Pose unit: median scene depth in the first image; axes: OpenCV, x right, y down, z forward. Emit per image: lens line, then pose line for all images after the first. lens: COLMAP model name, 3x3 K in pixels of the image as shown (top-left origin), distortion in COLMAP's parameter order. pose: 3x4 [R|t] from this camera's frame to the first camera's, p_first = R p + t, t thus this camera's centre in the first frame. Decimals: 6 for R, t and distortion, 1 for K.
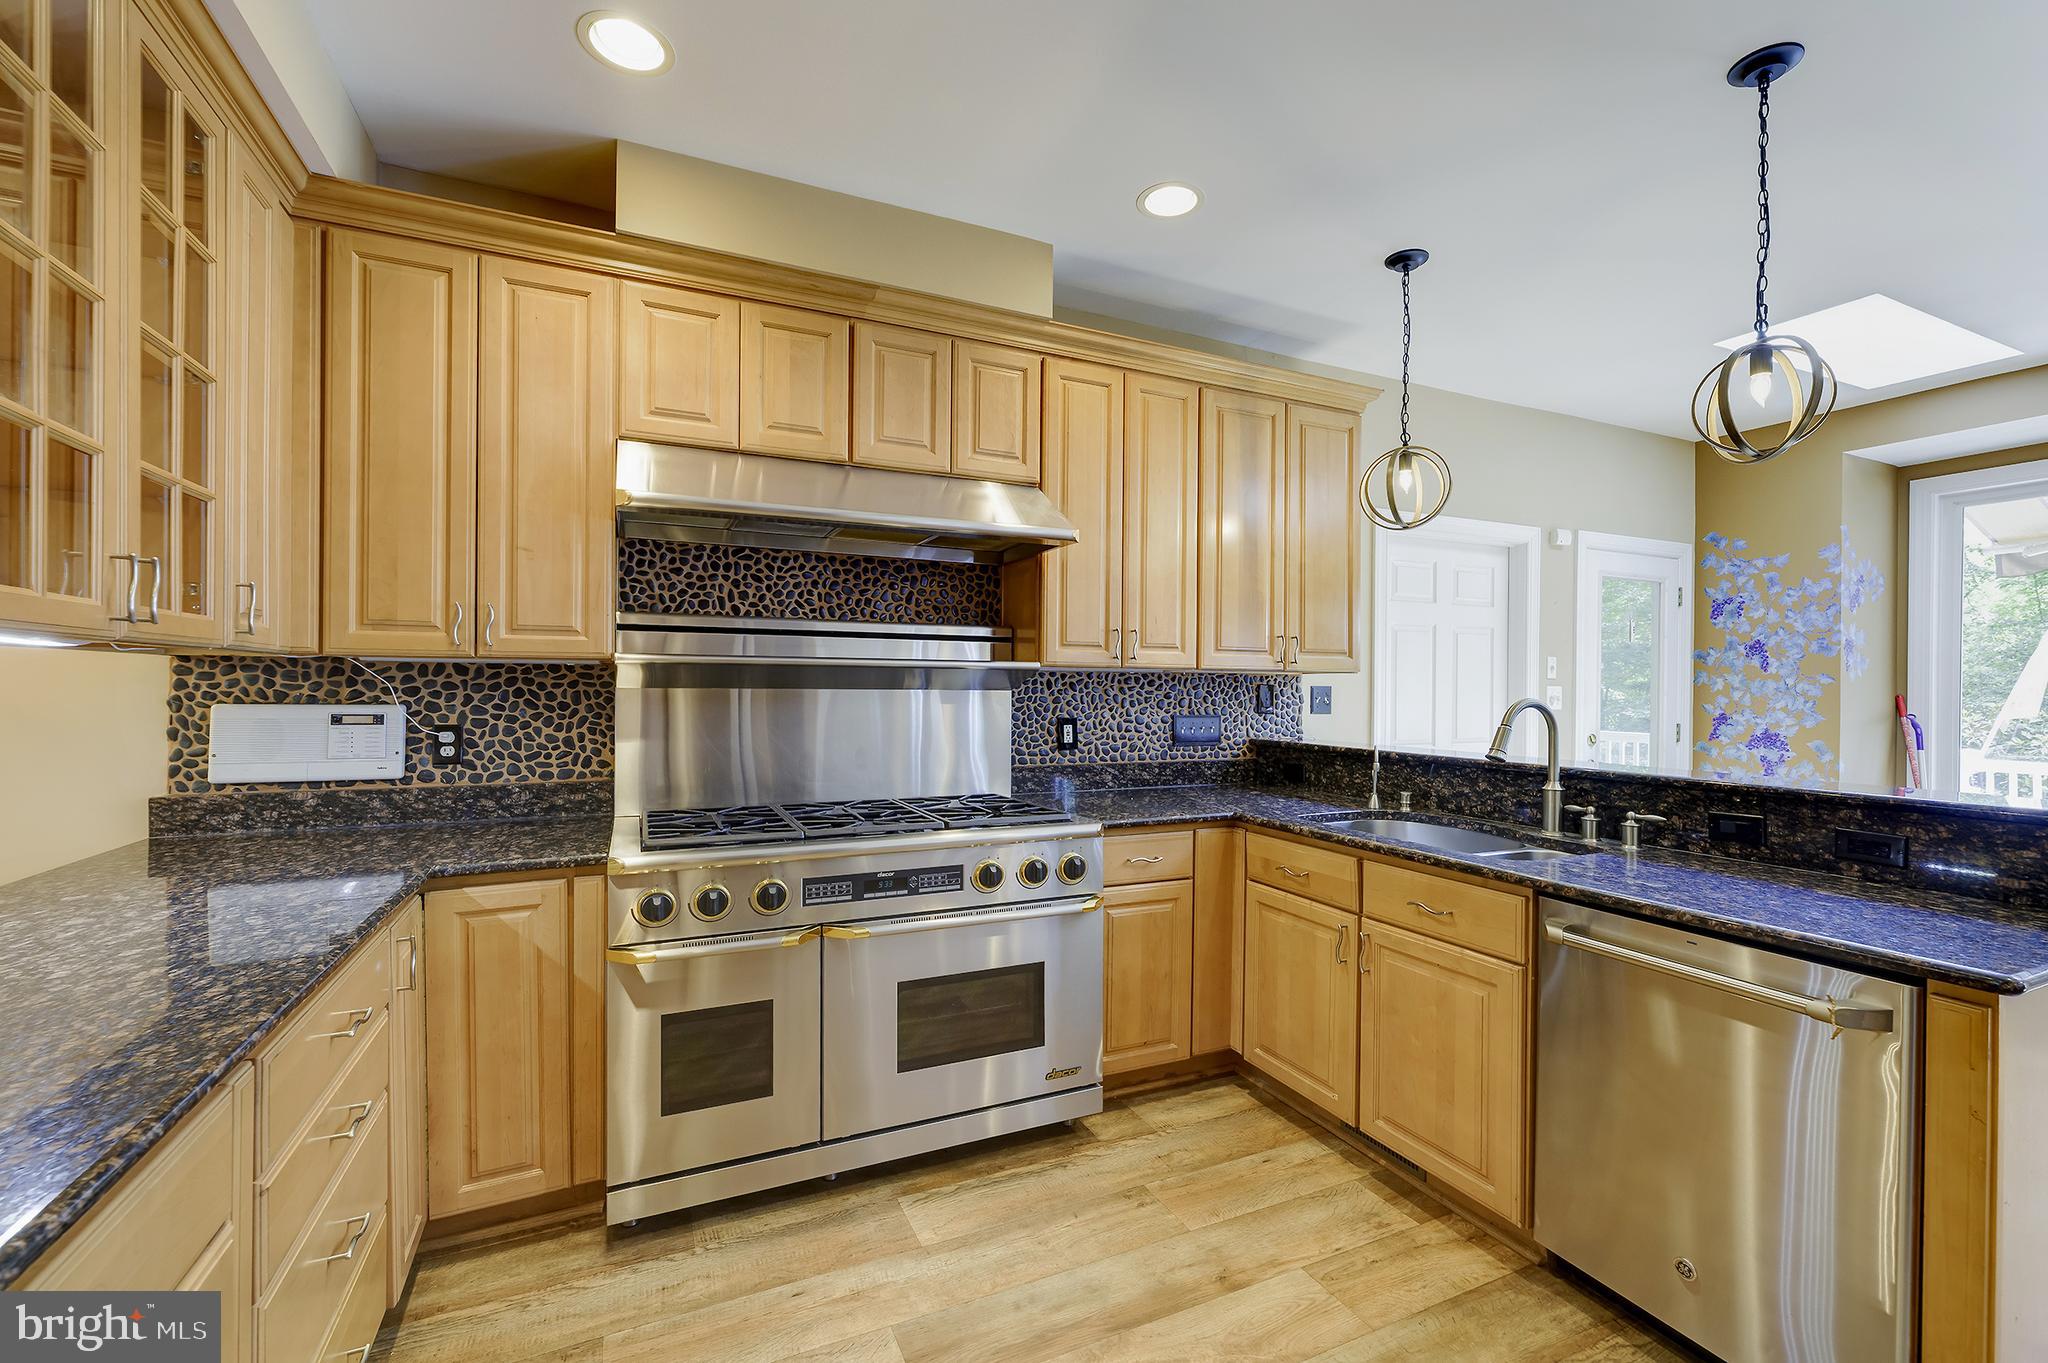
lens RADIAL K [[818.1, 0, 1026.5], [0, 818.1, 688.1], [0, 0, 1]] dist [-0.001161, 0.000444]
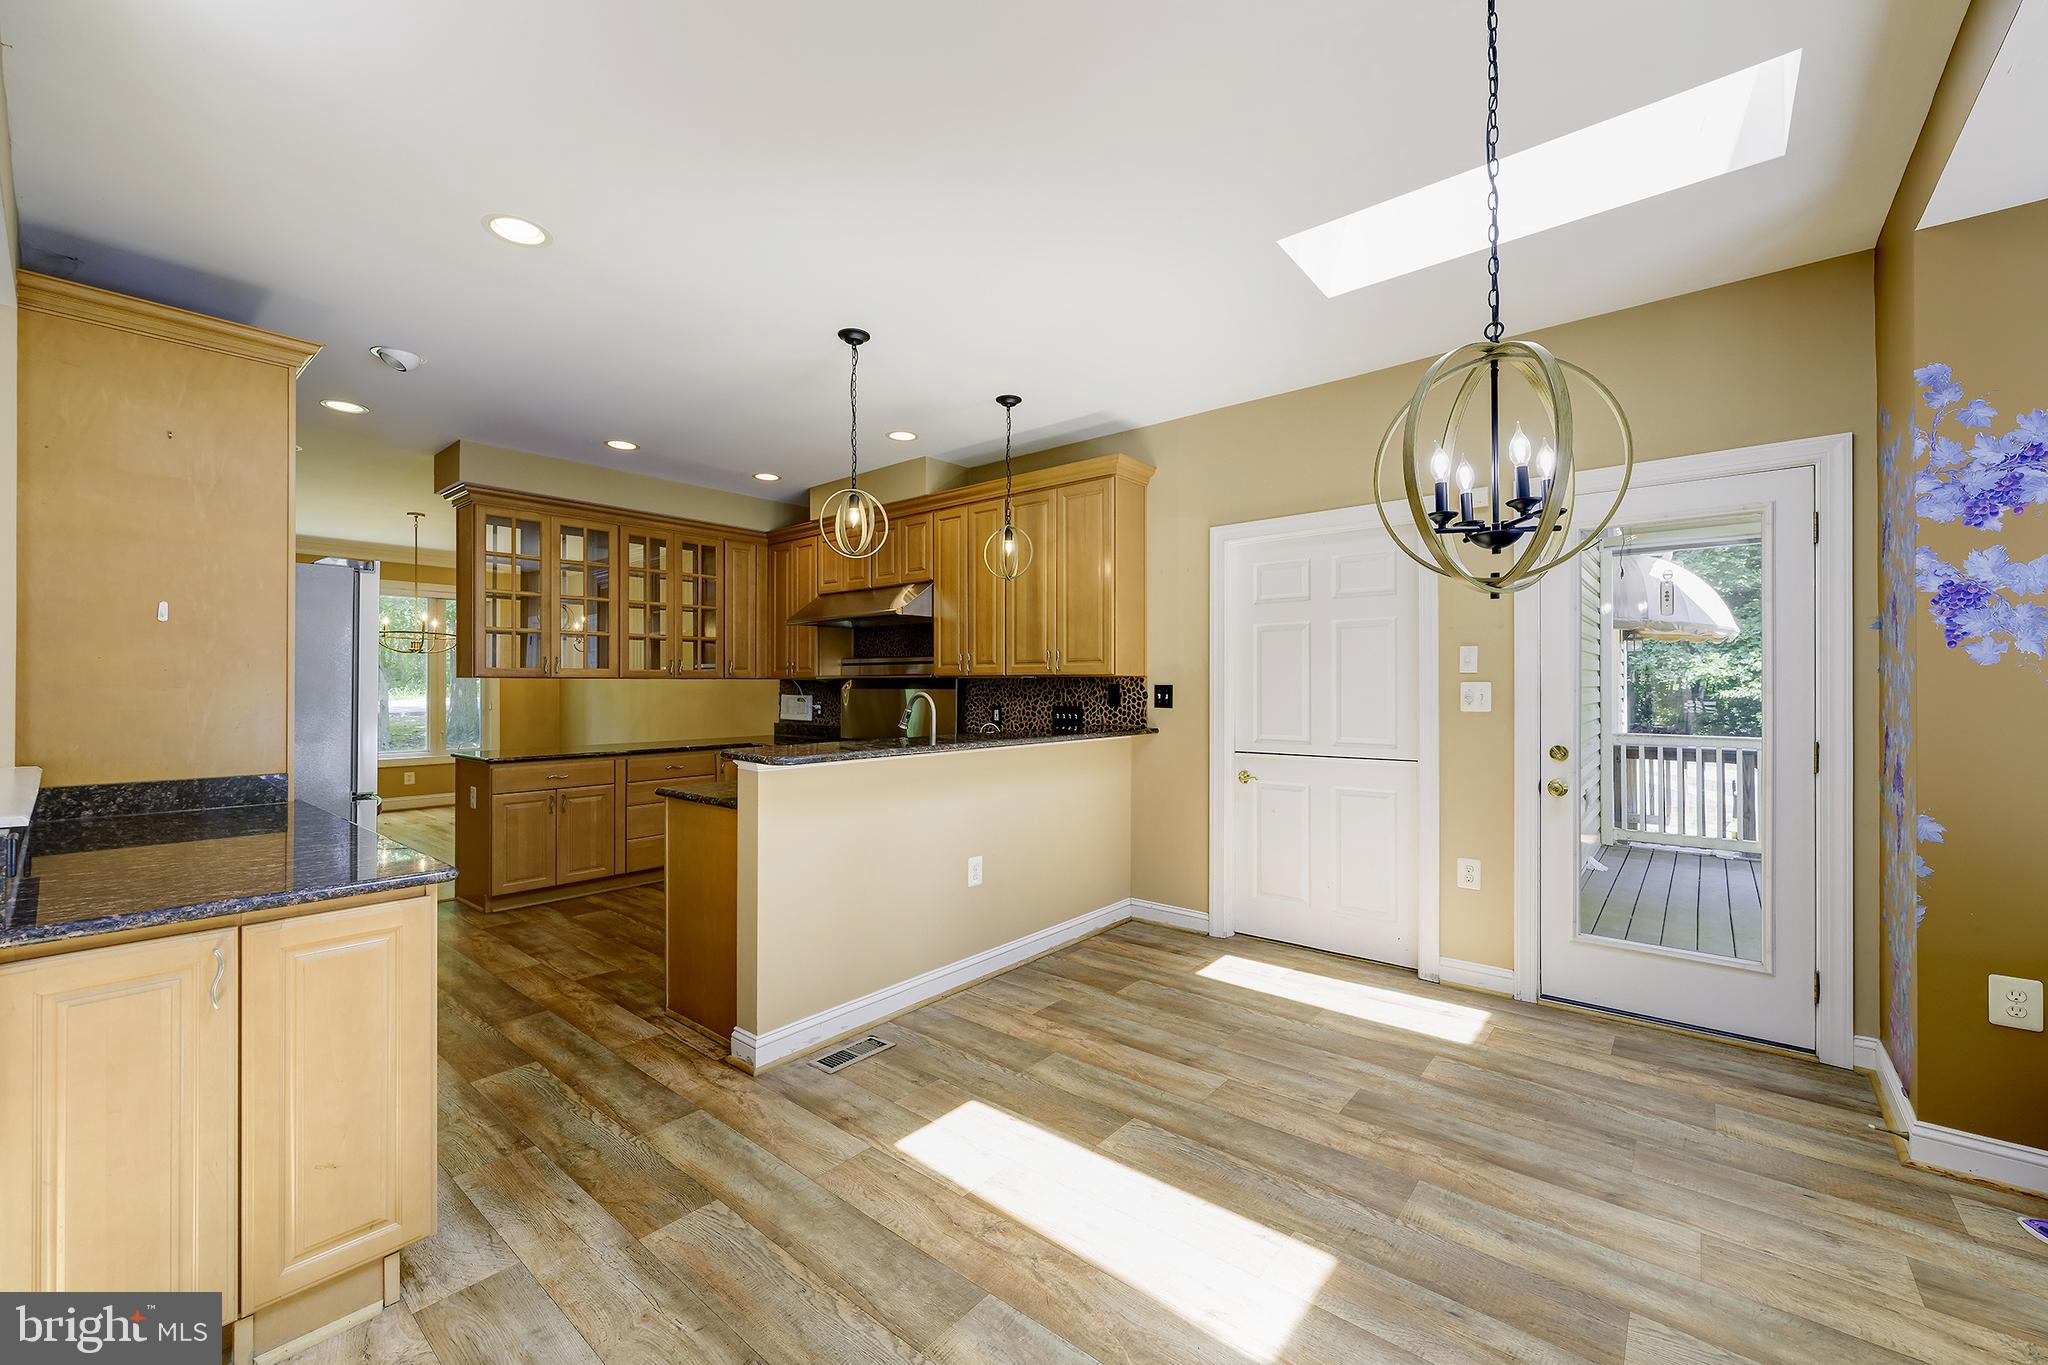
lens RADIAL K [[819.8, 0, 1038.3], [0, 819.8, 690.6], [0, 0, 1]] dist [-0.007218, 0.001042]
pose [[0.444839, -0.001357, -0.895609, 2.160491], [0.000874, 0.999999, -0.001081, 0.011804], [0.895610, -0.000302, 0.444840, 0.446181]]
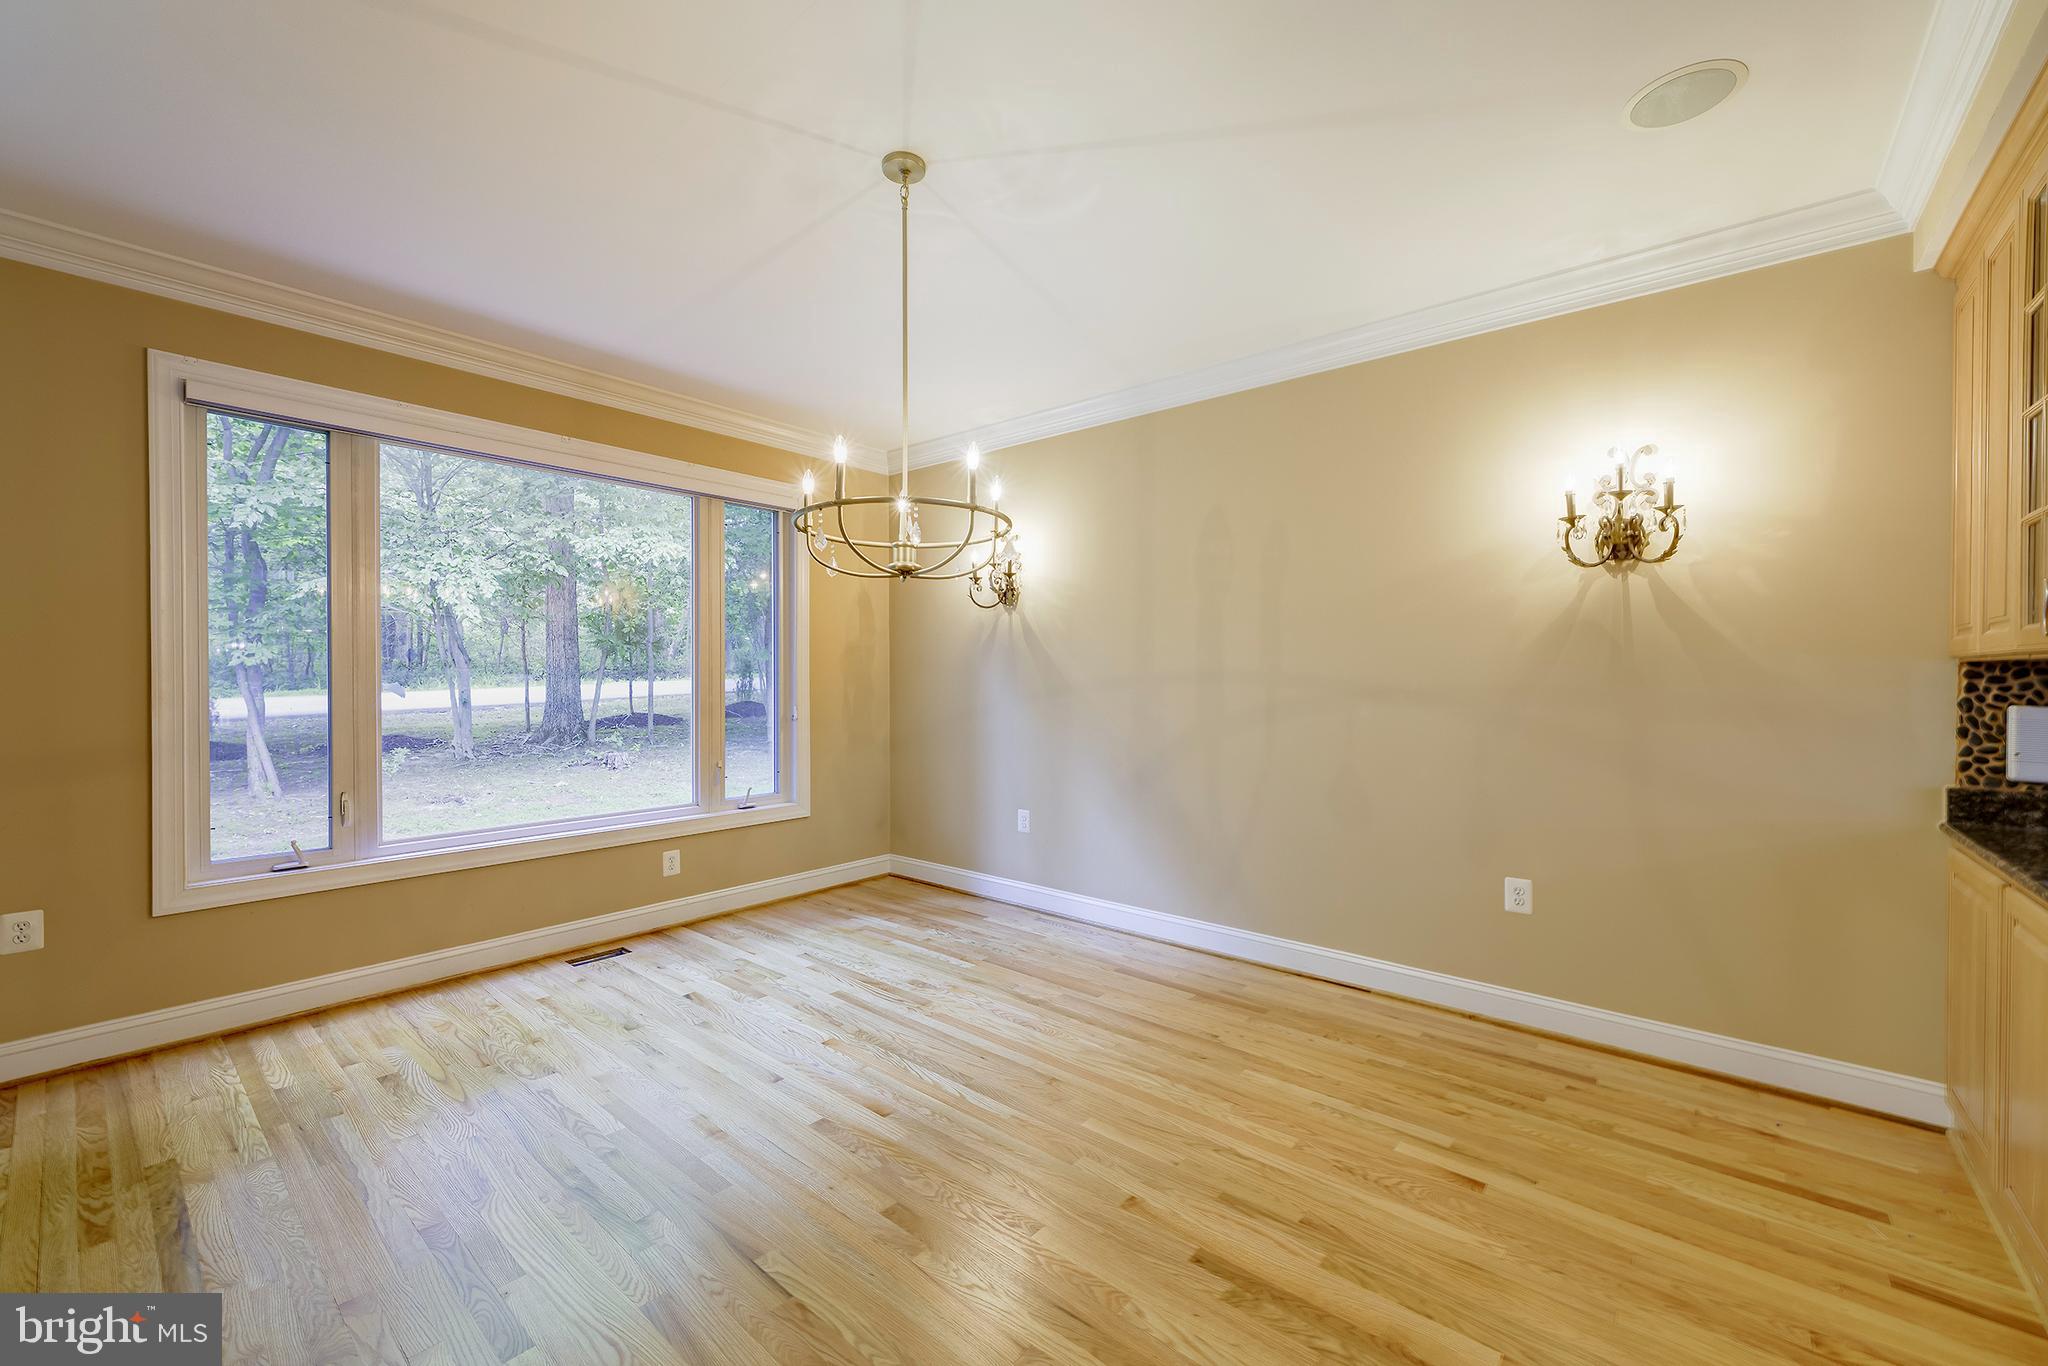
lens RADIAL K [[819.8, 0, 1038.7], [0, 819.8, 683.9], [0, 0, 1]] dist [-0.007218, 0.001042]
pose [[0.450324, 0.005110, -0.892851, -0.544045], [-0.004294, 0.999984, 0.003557, -0.006953], [0.892855, 0.002232, 0.450339, -0.540494]]
